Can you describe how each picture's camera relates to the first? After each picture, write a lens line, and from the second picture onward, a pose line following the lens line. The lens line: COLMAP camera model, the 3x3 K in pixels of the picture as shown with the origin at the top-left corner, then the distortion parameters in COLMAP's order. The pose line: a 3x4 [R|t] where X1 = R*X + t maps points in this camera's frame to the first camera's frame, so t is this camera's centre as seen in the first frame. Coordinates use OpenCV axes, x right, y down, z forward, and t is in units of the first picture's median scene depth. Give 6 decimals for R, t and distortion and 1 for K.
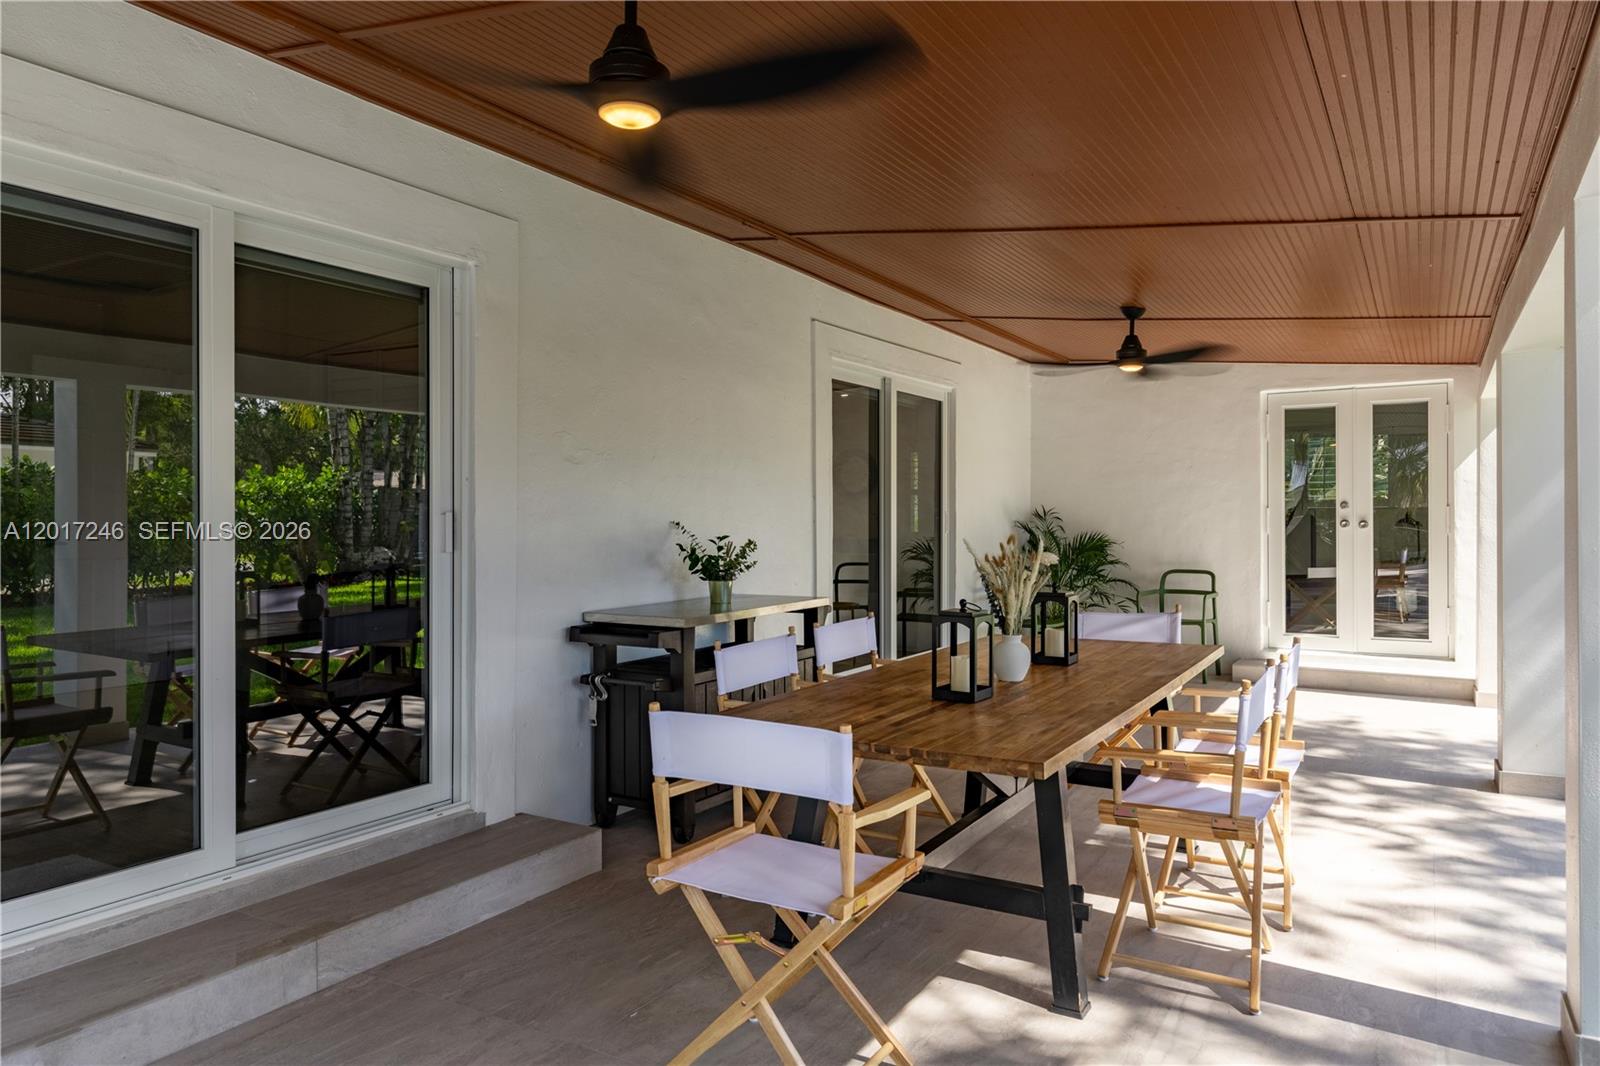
lens RADIAL K [[1050.1, 0, 800.0], [0, 1050.1, 533.0], [0, 0, 1]] dist [-0.000226, 0.000057]
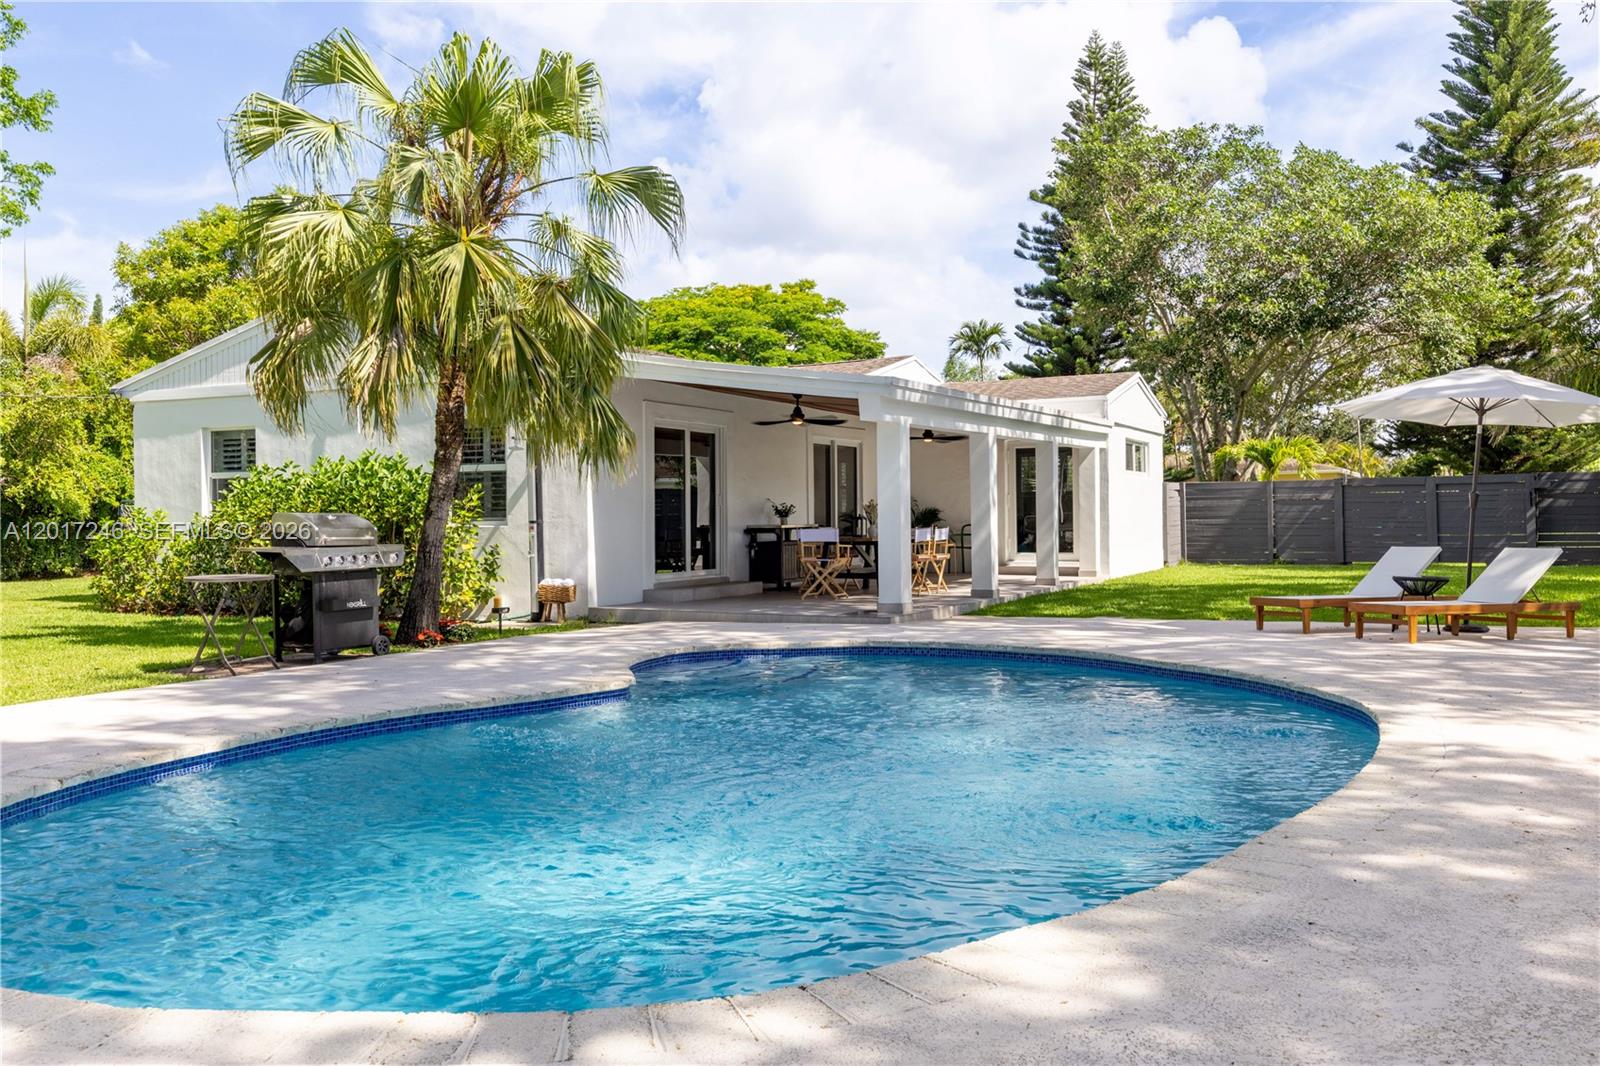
lens RADIAL K [[1422.1, 0, 800.0], [0, 1422.1, 533.0], [0, 0, 1]] dist [0.011716, -0.009044]
pose [[0.995428, -0.004922, 0.095386, -0.333962], [0.005204, 0.999983, -0.002712, 0.081016], [-0.095371, 0.003196, 0.995437, -2.434973]]
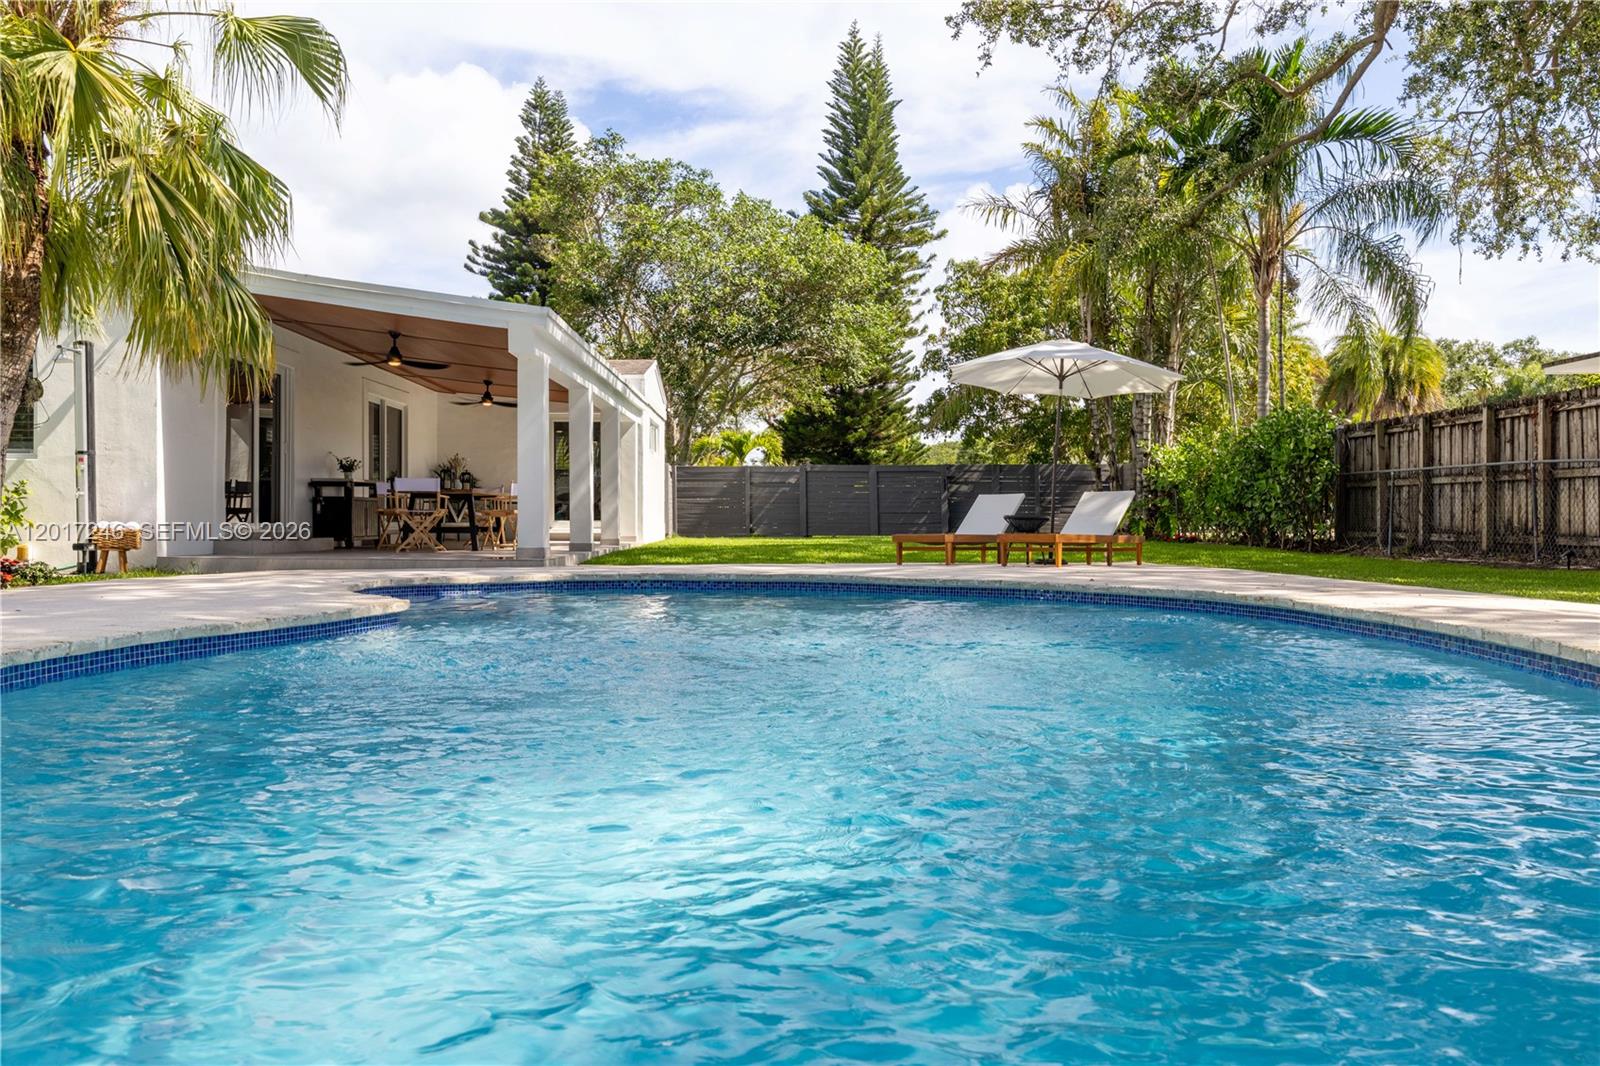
lens RADIAL K [[1191.7, 0, 800.0], [0, 1191.7, 533.0], [0, 0, 1]] dist [0.015433, 0.000412]
pose [[0.834707, 0.003096, 0.550685, -0.667222], [0.001627, 0.999966, -0.008087, 0.190146], [-0.550691, 0.007646, 0.834674, -1.898957]]
